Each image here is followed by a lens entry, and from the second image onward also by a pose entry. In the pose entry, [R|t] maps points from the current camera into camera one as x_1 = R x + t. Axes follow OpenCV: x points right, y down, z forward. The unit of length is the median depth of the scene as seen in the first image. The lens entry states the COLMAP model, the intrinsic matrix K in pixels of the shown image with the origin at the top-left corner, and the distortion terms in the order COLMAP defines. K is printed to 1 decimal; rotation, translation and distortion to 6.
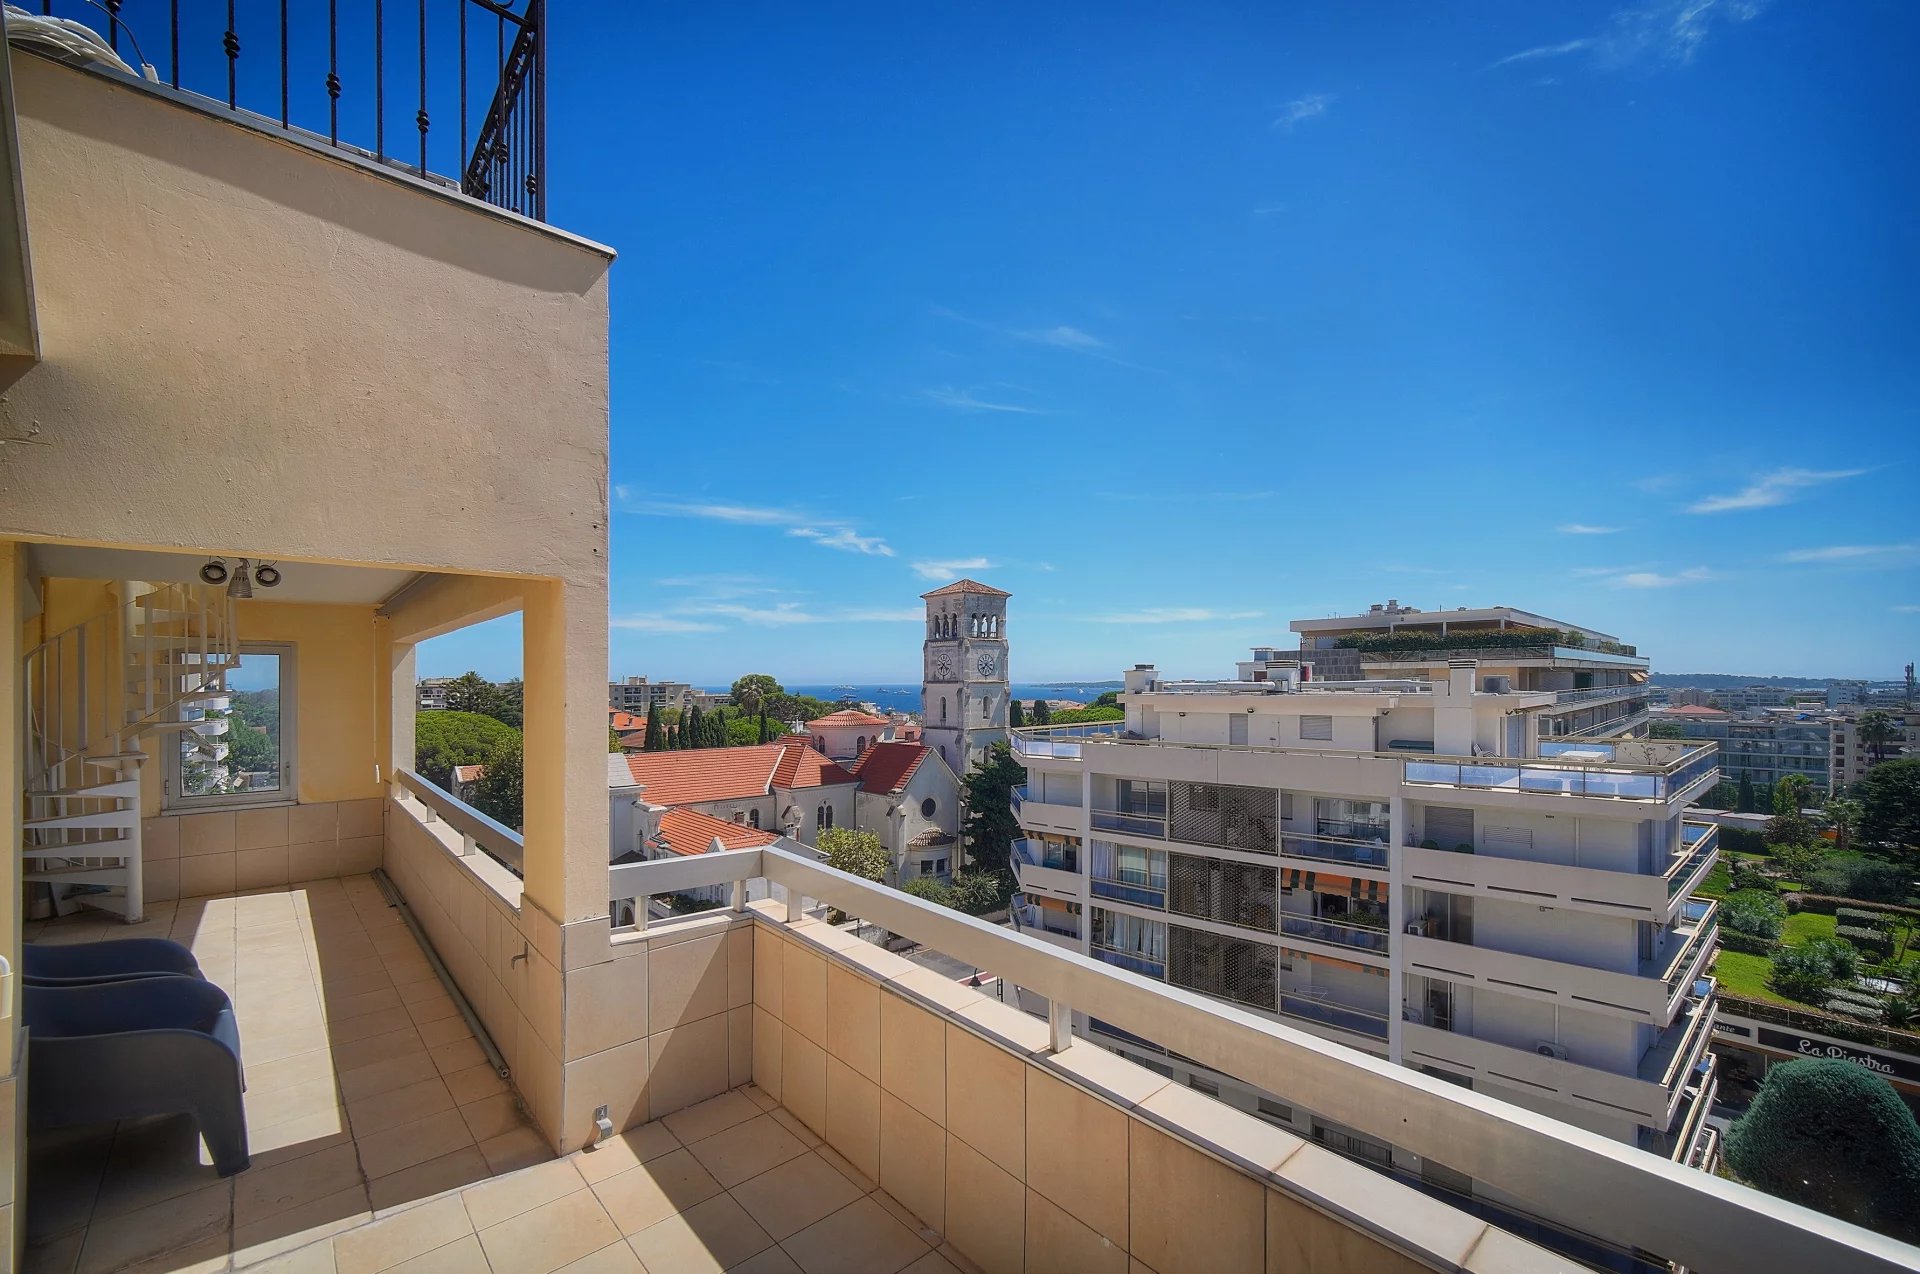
lens RADIAL K [[827.0, 0, 1048.1], [0, 827.0, 692.0], [0, 0, 1]] dist [0.002120, -0.000343]
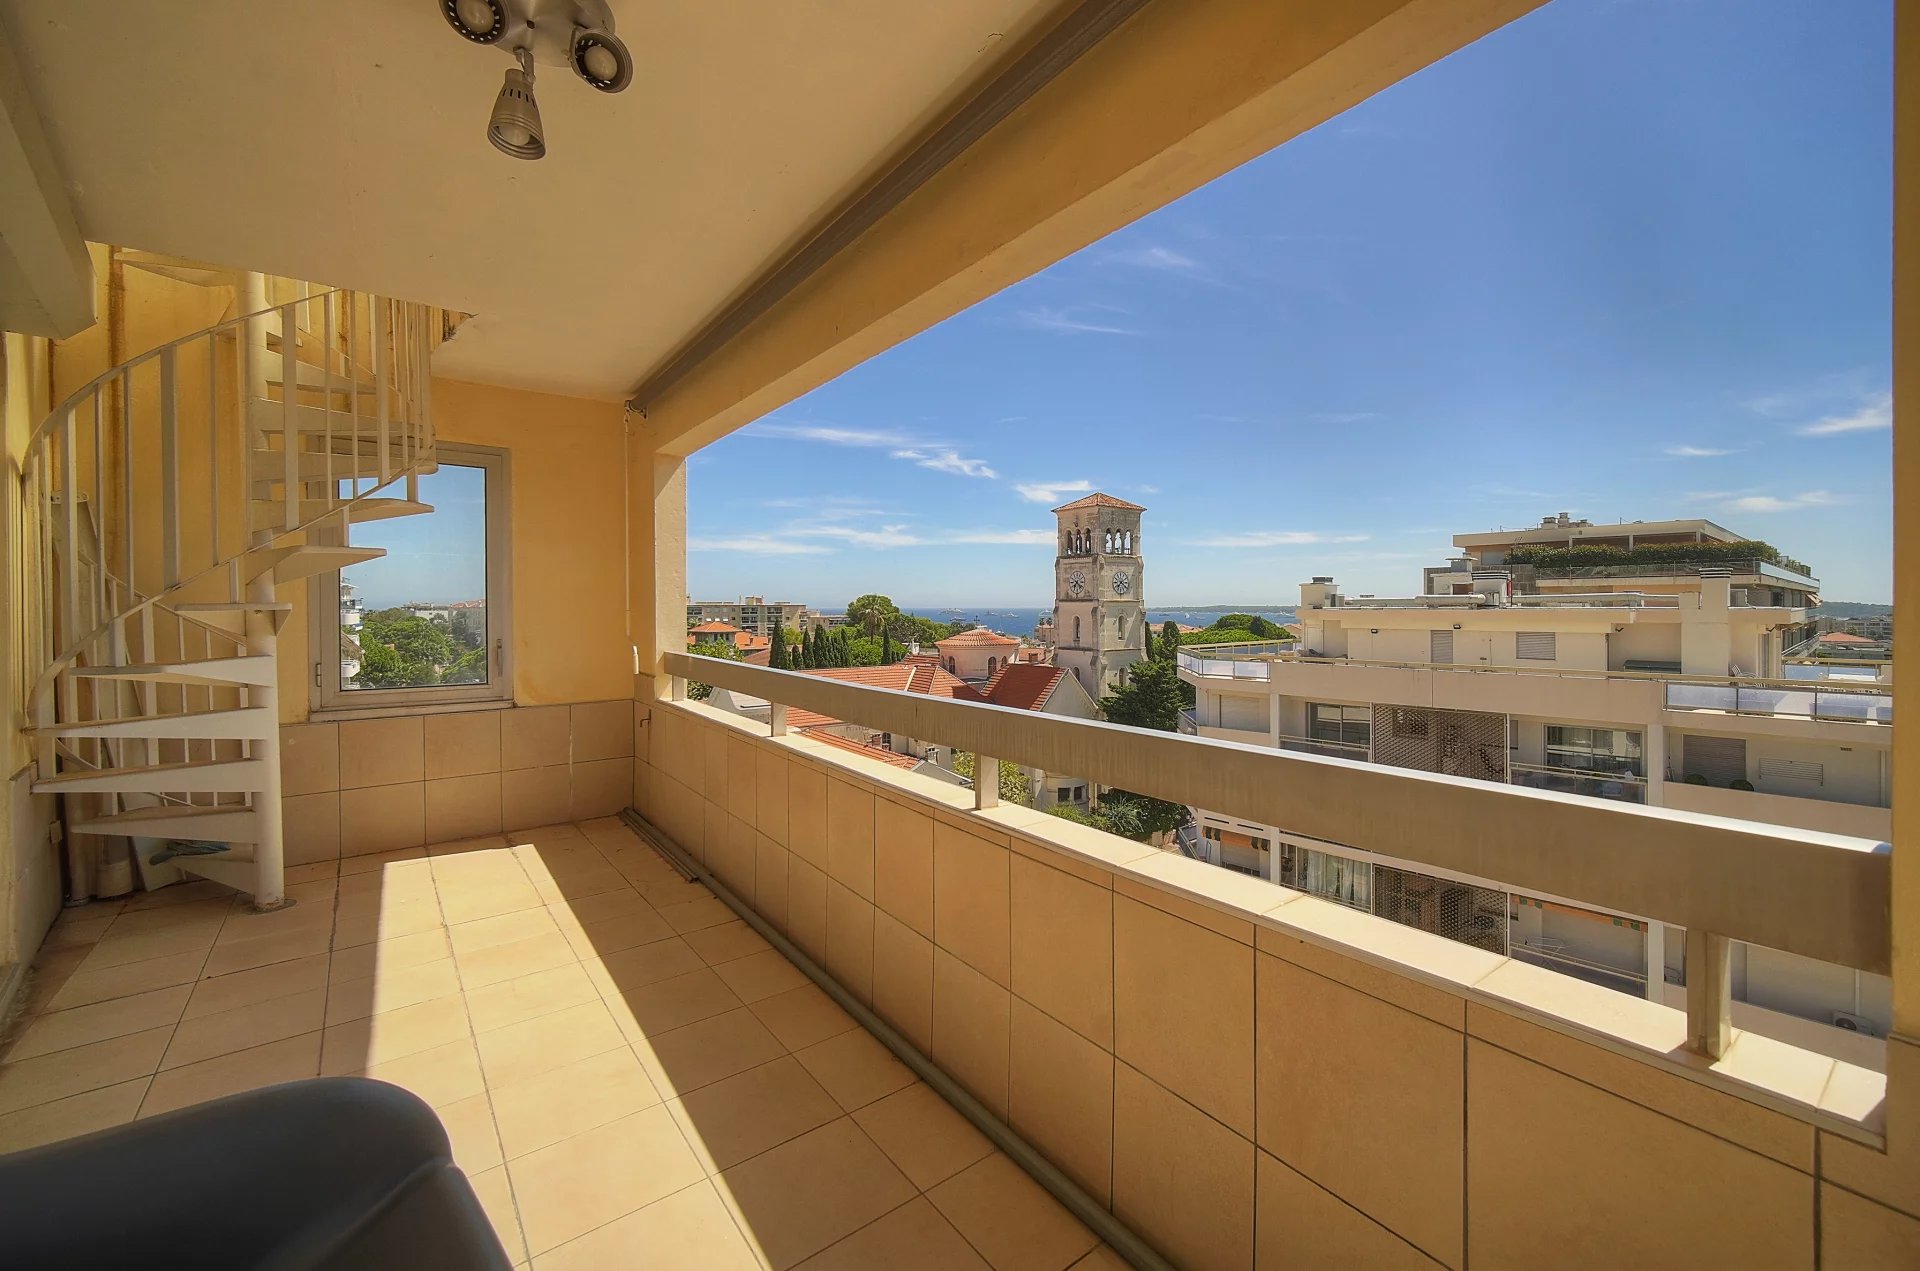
lens RADIAL K [[833.7, 0, 1102.2], [0, 833.7, 632.0], [0, 0, 1]] dist [-0.000006, 0.000904]
pose [[0.998793, 0.004171, -0.048944, -0.080880], [-0.003349, 0.999852, 0.016870, 0.012554], [0.049007, -0.016686, 0.998659, 0.073431]]
